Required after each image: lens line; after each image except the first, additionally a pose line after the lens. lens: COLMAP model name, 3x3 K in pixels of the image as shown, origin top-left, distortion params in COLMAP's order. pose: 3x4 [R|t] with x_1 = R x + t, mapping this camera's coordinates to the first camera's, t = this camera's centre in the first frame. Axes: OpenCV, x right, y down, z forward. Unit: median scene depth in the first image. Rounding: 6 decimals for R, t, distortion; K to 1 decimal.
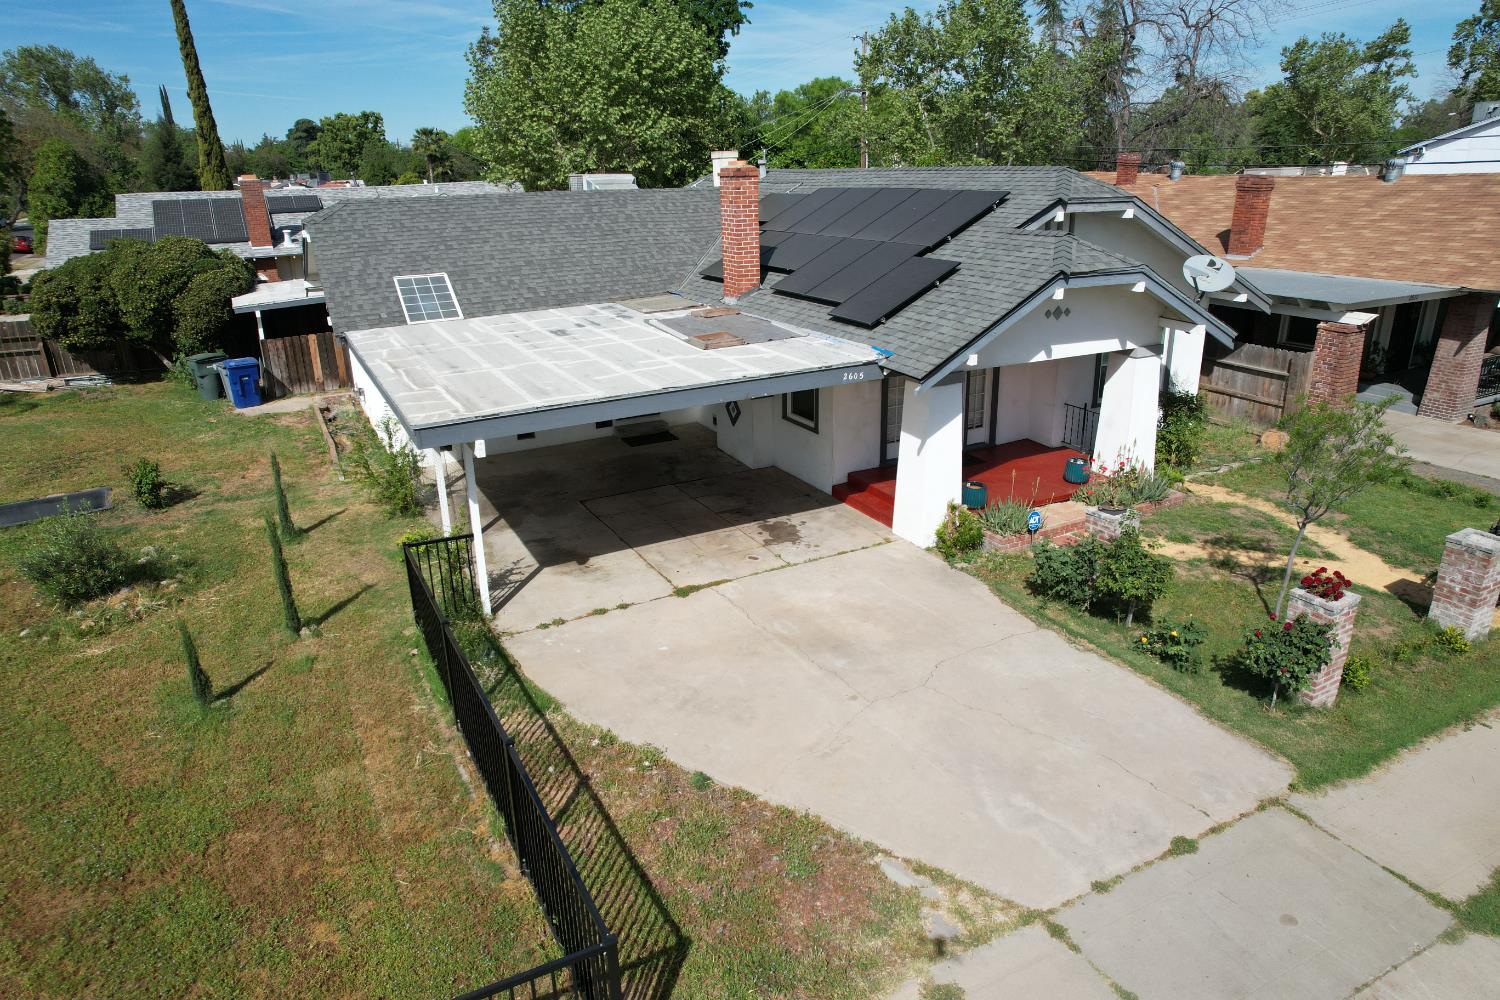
lens RADIAL K [[958.2, 0, 751.4], [0, 958.2, 504.2], [0, 0, 1]] dist [-0.071522, 0.061133]
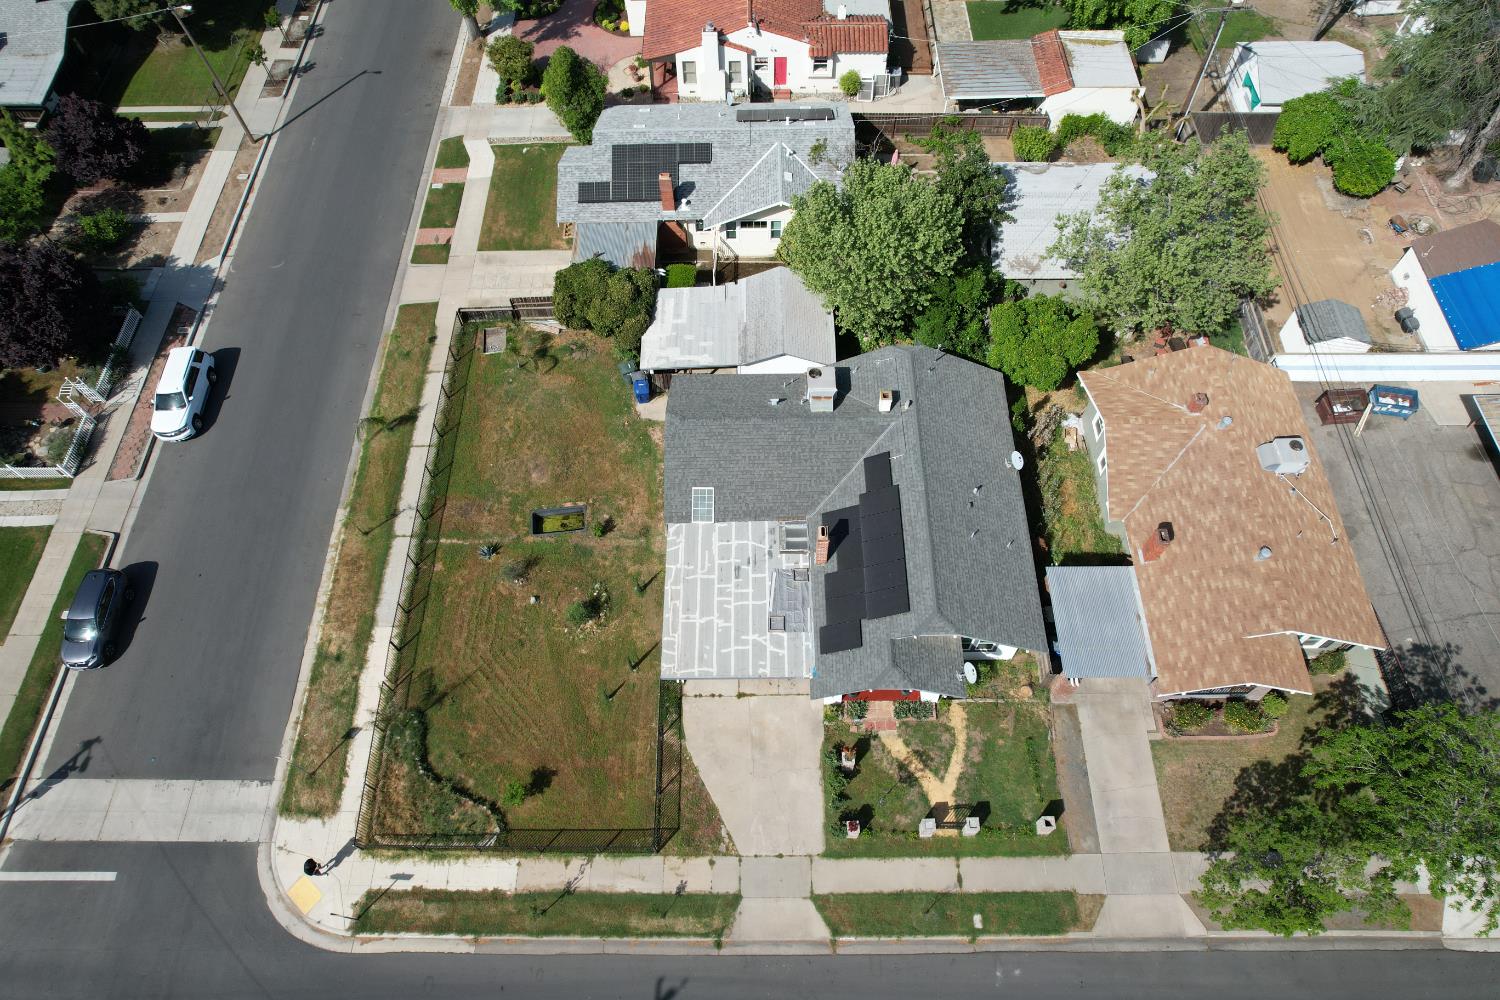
lens RADIAL K [[958.2, 0, 748.0], [0, 958.2, 498.9], [0, 0, 1]] dist [-0.071522, 0.061133]
pose [[0.885244, 0.400467, -0.236577, 0.360301], [-0.153333, 0.731457, 0.664424, -2.034156], [0.439126, -0.551902, 0.708923, -0.726930]]
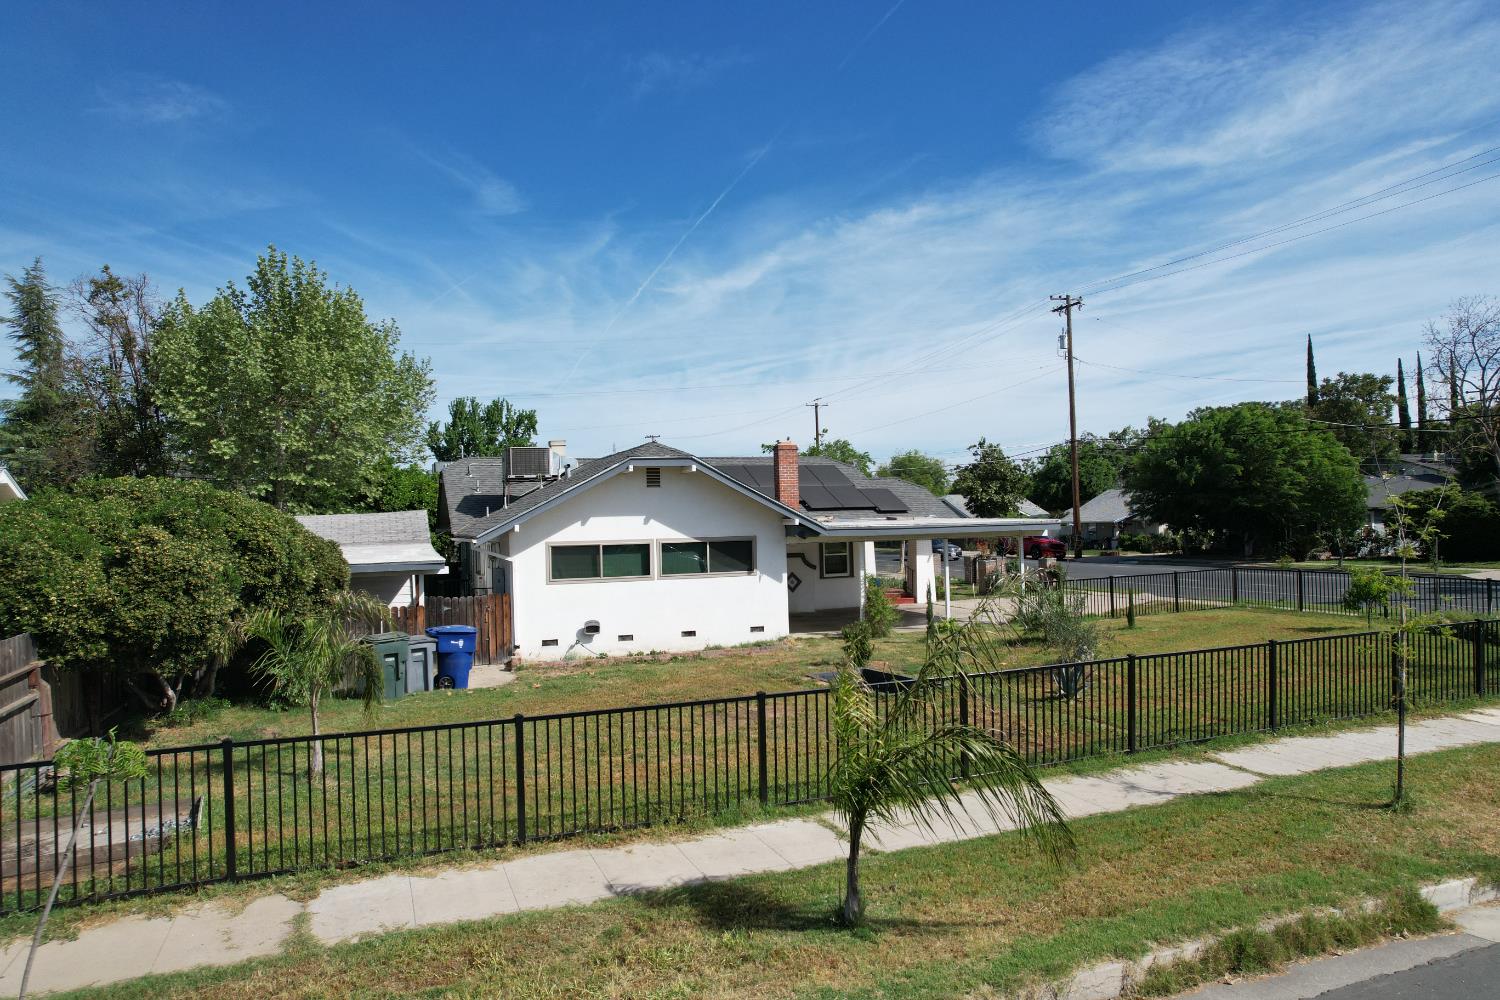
lens RADIAL K [[958.2, 0, 747.3], [0, 958.2, 531.2], [0, 0, 1]] dist [-0.071522, 0.061133]
pose [[0.110602, 0.003015, 0.993860, -1.911578], [0.357623, 0.932892, -0.042629, -0.157592], [-0.927293, 0.360142, 0.102101, 0.985835]]
